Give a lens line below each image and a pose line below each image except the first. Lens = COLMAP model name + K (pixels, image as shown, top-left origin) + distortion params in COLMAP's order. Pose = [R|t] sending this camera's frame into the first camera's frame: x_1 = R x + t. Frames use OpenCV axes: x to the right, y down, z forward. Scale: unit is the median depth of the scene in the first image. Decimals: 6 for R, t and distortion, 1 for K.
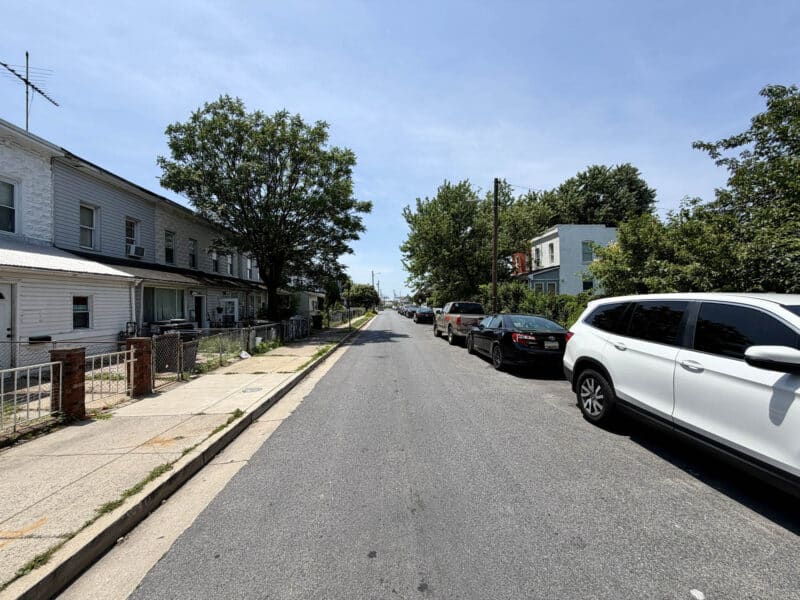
lens RADIAL K [[317.8, 0, 397.2], [0, 317.8, 301.3], [0, 0, 1]] dist [-0.002497, 0.000609]
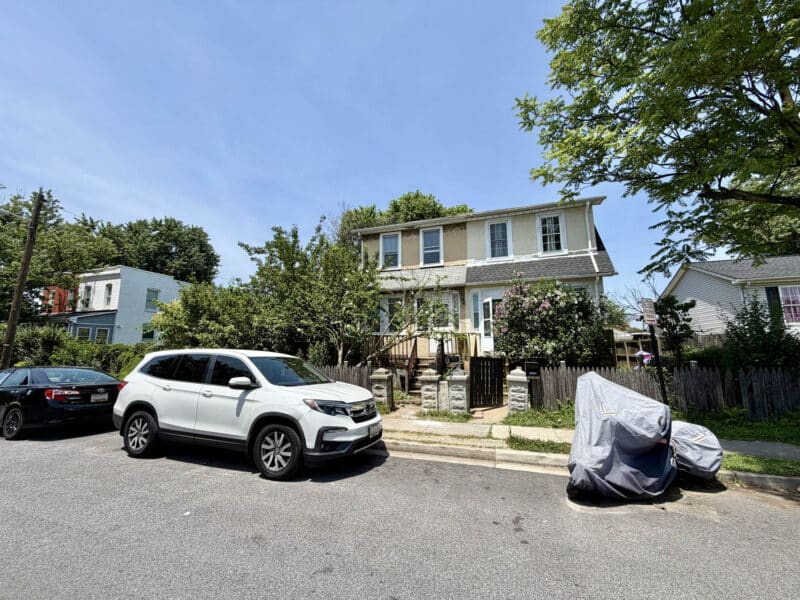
lens RADIAL K [[317.8, 0, 397.2], [0, 317.8, 301.3], [0, 0, 1]] dist [-0.002497, 0.000609]
pose [[0.359086, 0.148076, 0.921483, -0.115953], [-0.006503, 0.987707, -0.156183, -0.008310], [-0.933282, 0.050091, 0.355634, -0.196564]]
